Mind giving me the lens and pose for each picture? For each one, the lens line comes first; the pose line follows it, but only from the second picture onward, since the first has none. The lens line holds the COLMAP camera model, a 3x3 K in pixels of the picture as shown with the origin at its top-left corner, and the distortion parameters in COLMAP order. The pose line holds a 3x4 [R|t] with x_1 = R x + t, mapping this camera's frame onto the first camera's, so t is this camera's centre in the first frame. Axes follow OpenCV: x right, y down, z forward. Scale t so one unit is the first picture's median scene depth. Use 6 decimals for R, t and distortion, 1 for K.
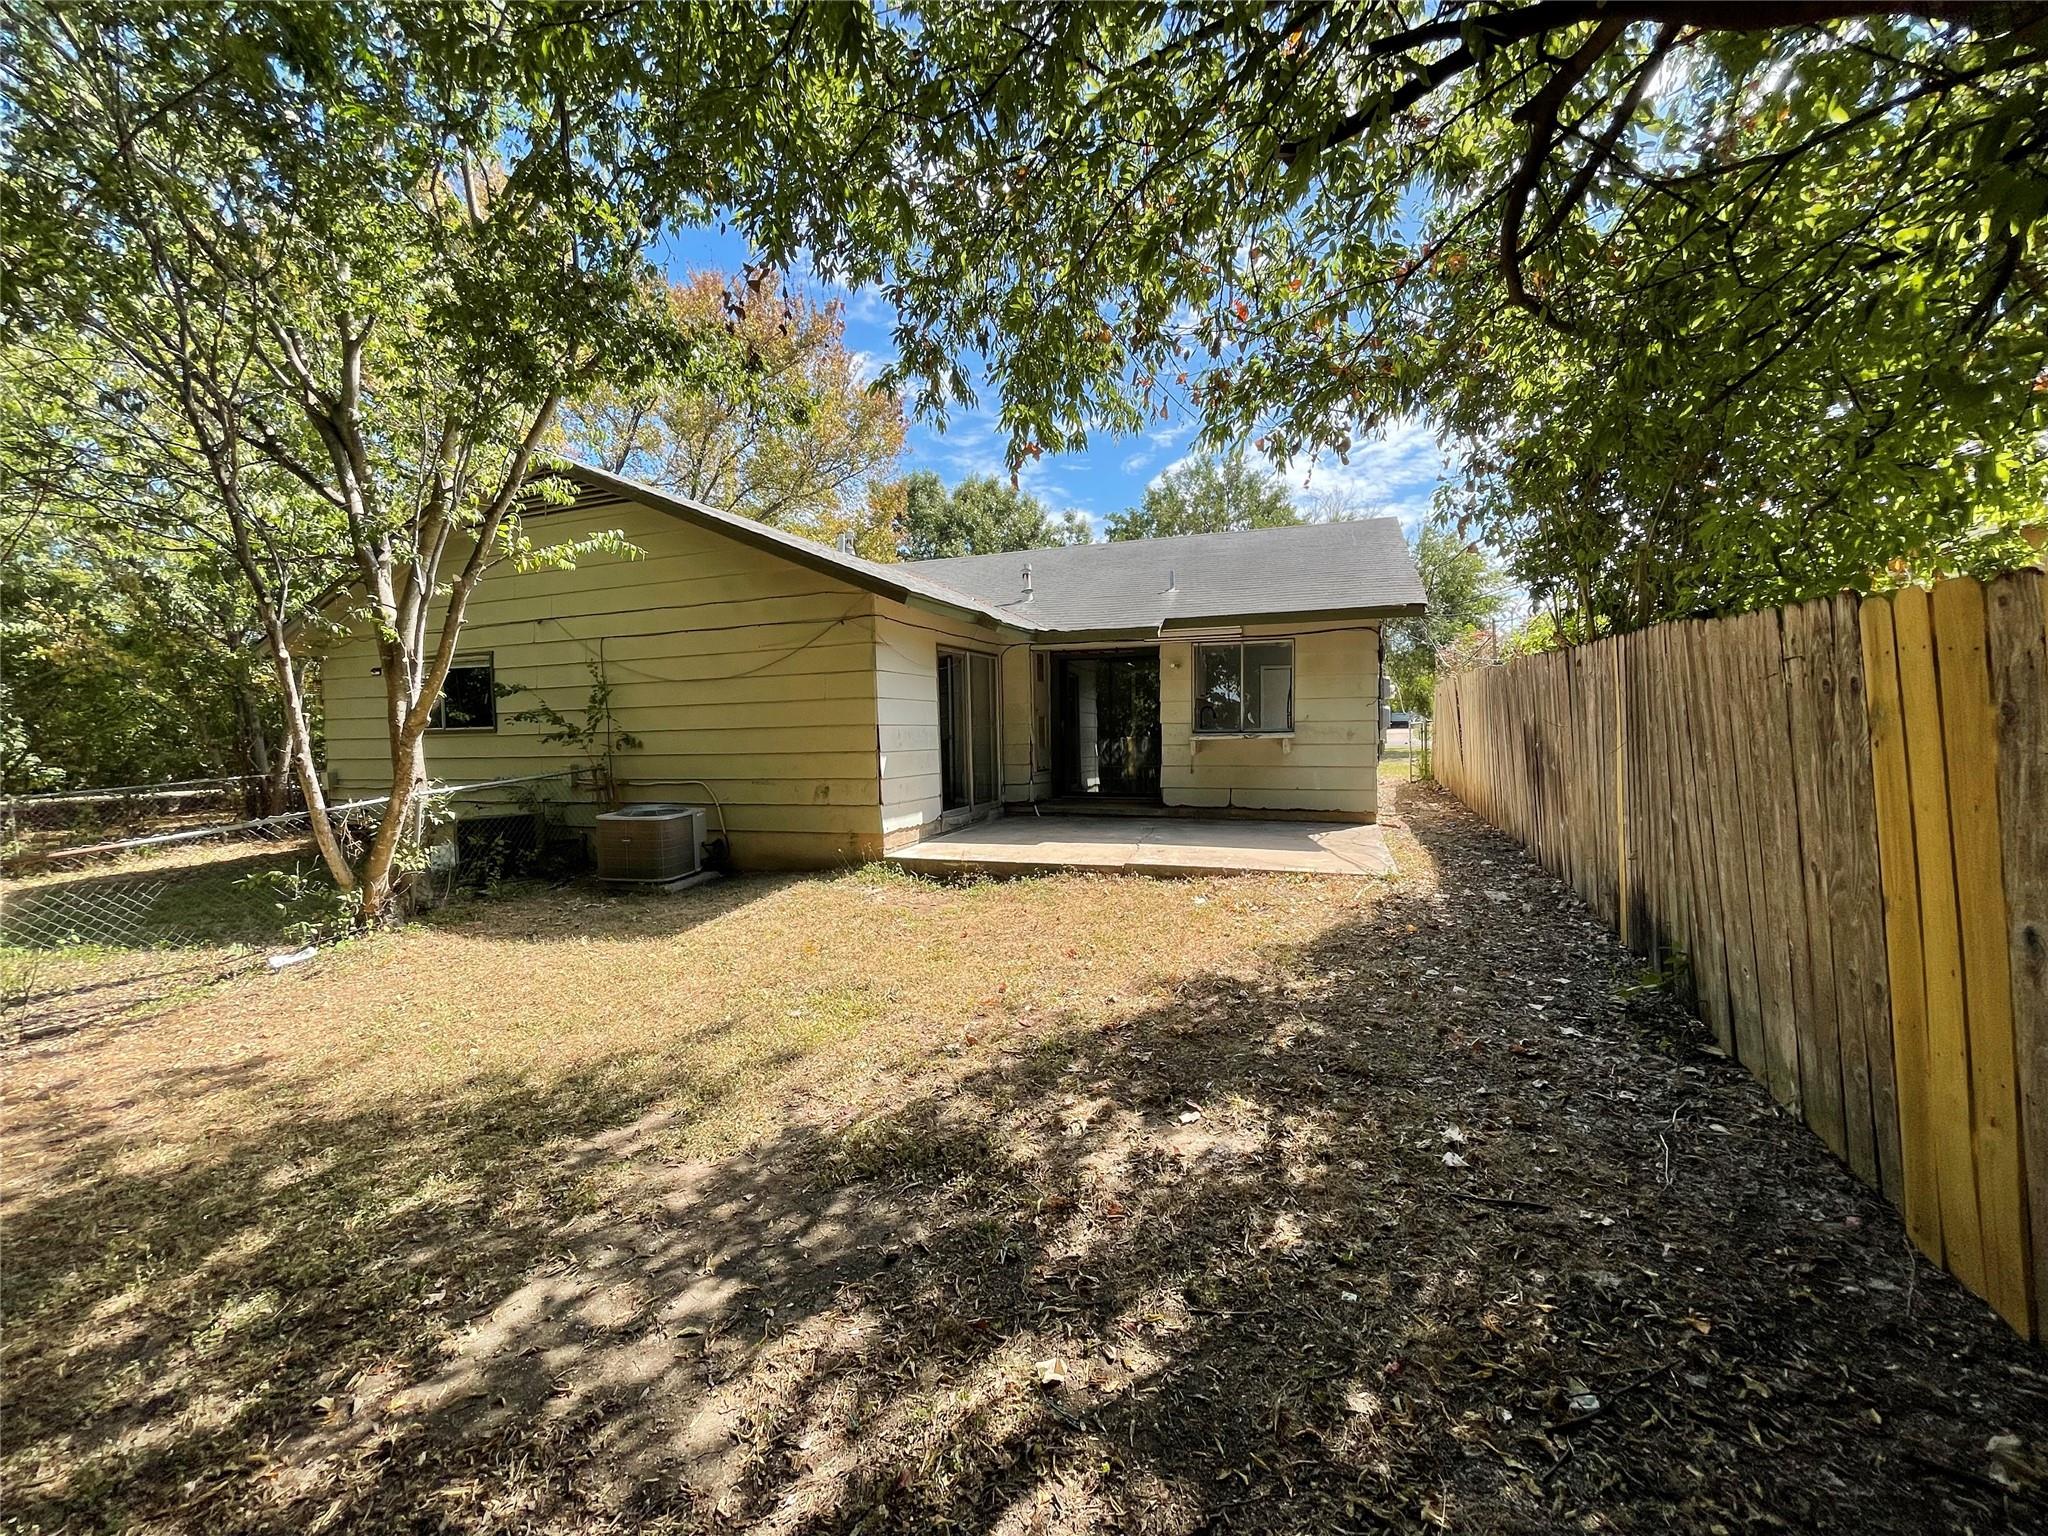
lens RADIAL K [[828.6, 0, 1024.9], [0, 828.6, 772.1], [0, 0, 1]] dist [-0.002534, -0.000240]
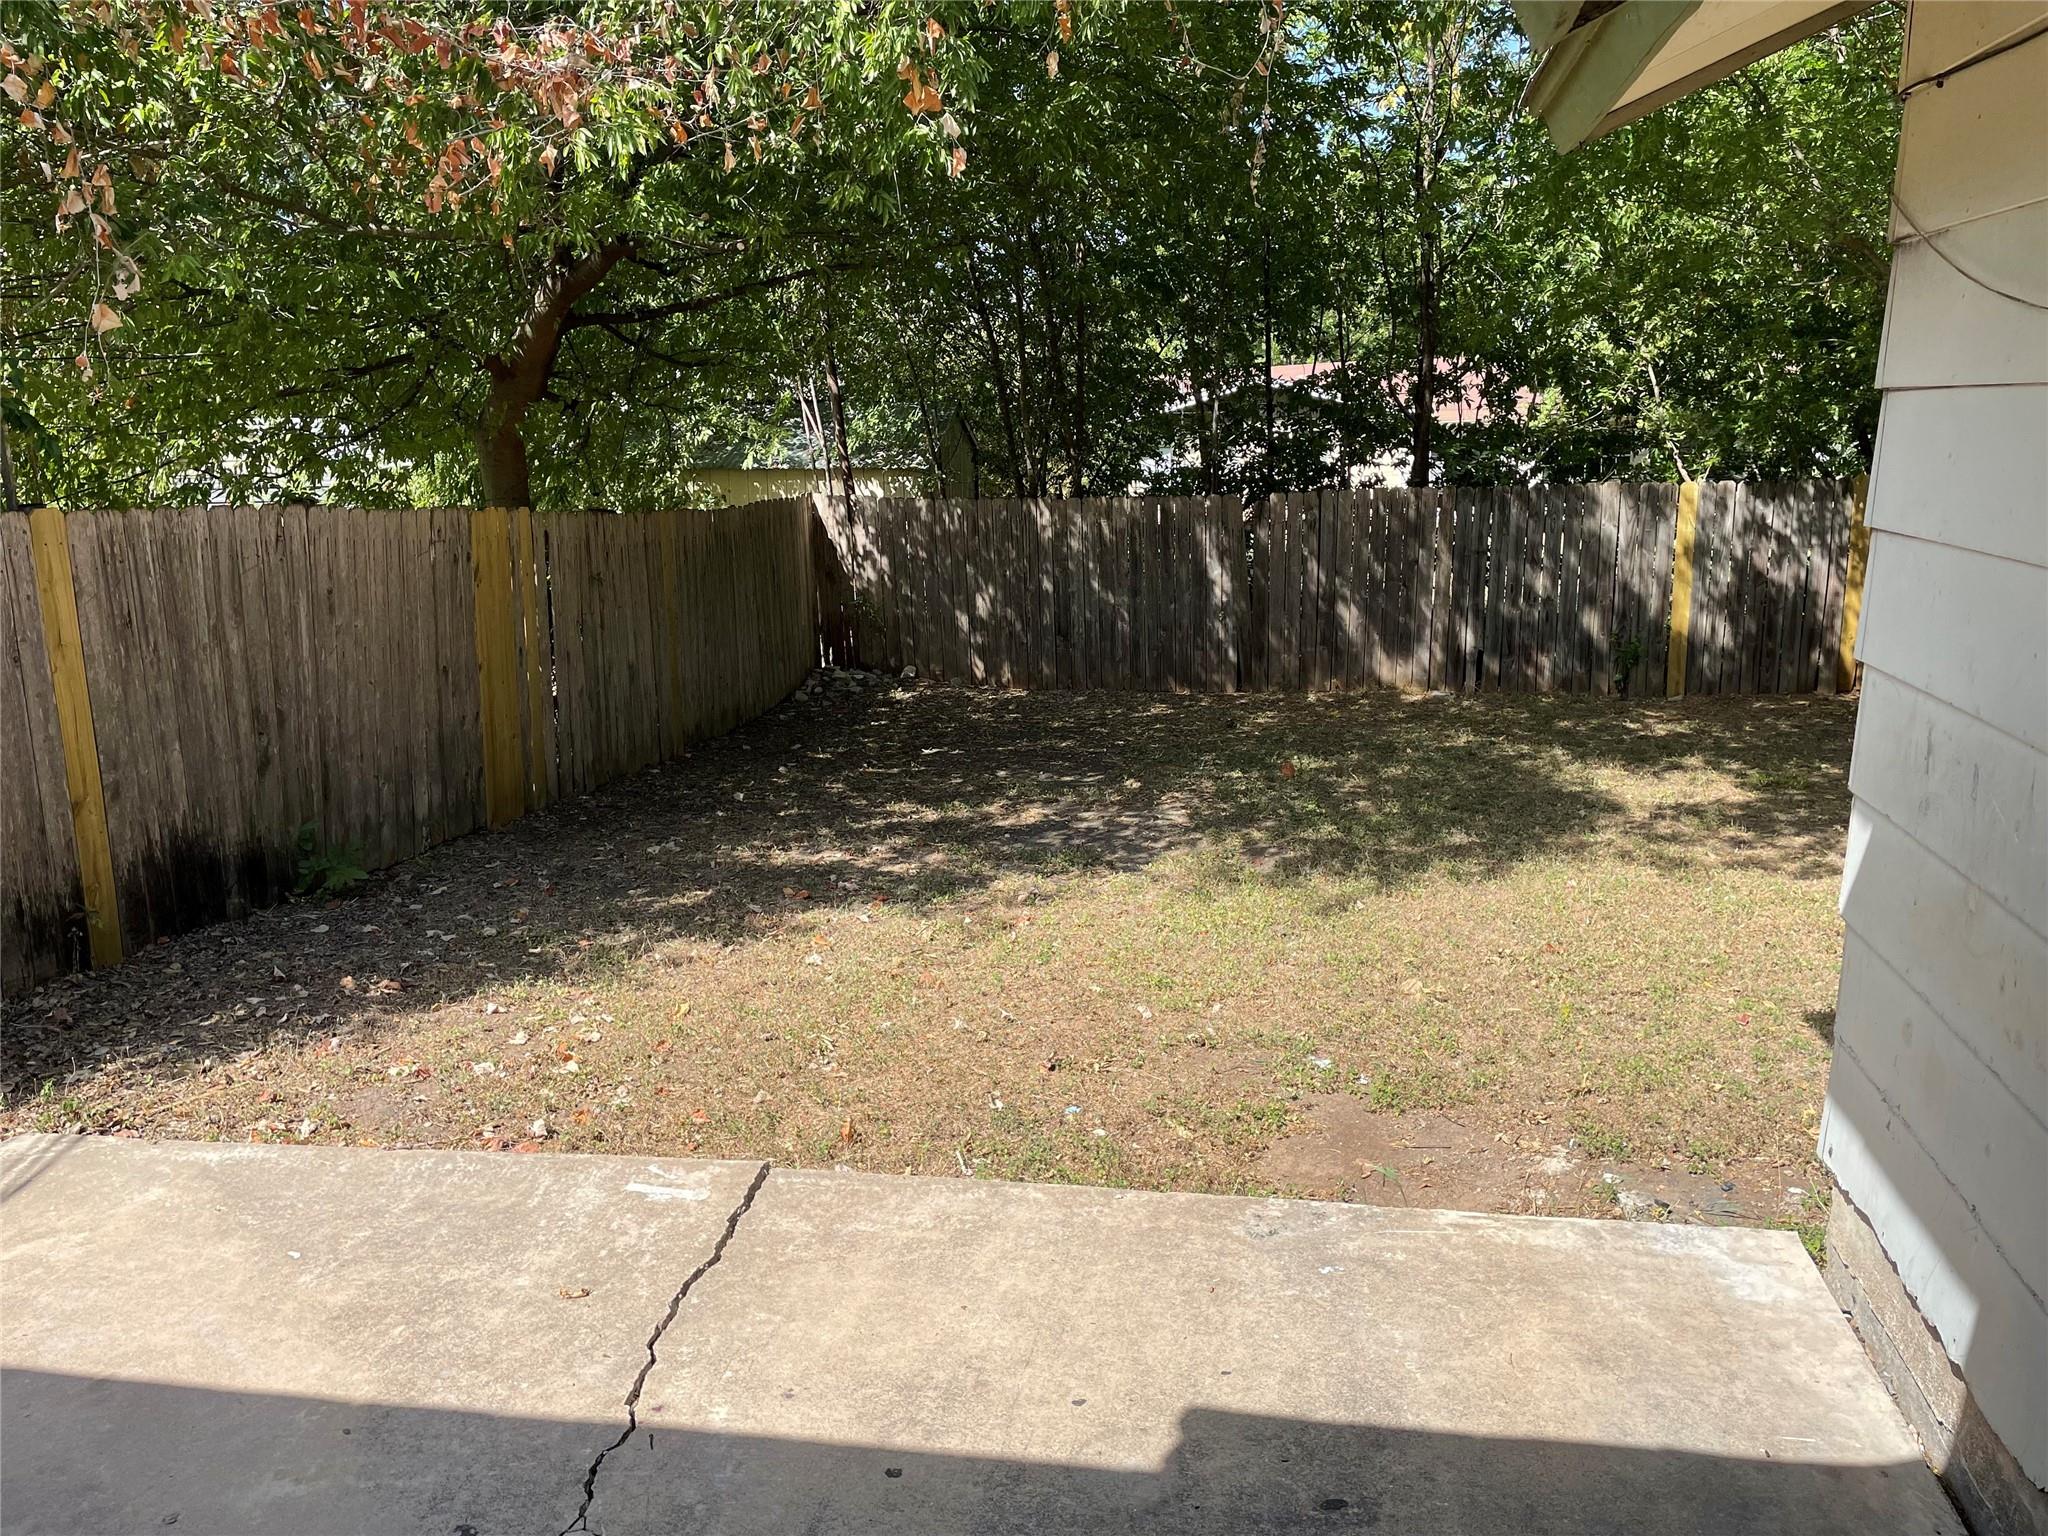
lens RADIAL K [[1531.2, 0, 1020.5], [0, 1531.2, 759.2], [0, 0, 1]] dist [0.081644, -0.103396]
pose [[-0.985162, 0.099075, -0.140145, 0.256898], [0.060208, 0.964165, 0.258380, -0.449375], [0.160722, 0.246108, -0.955824, 4.157331]]
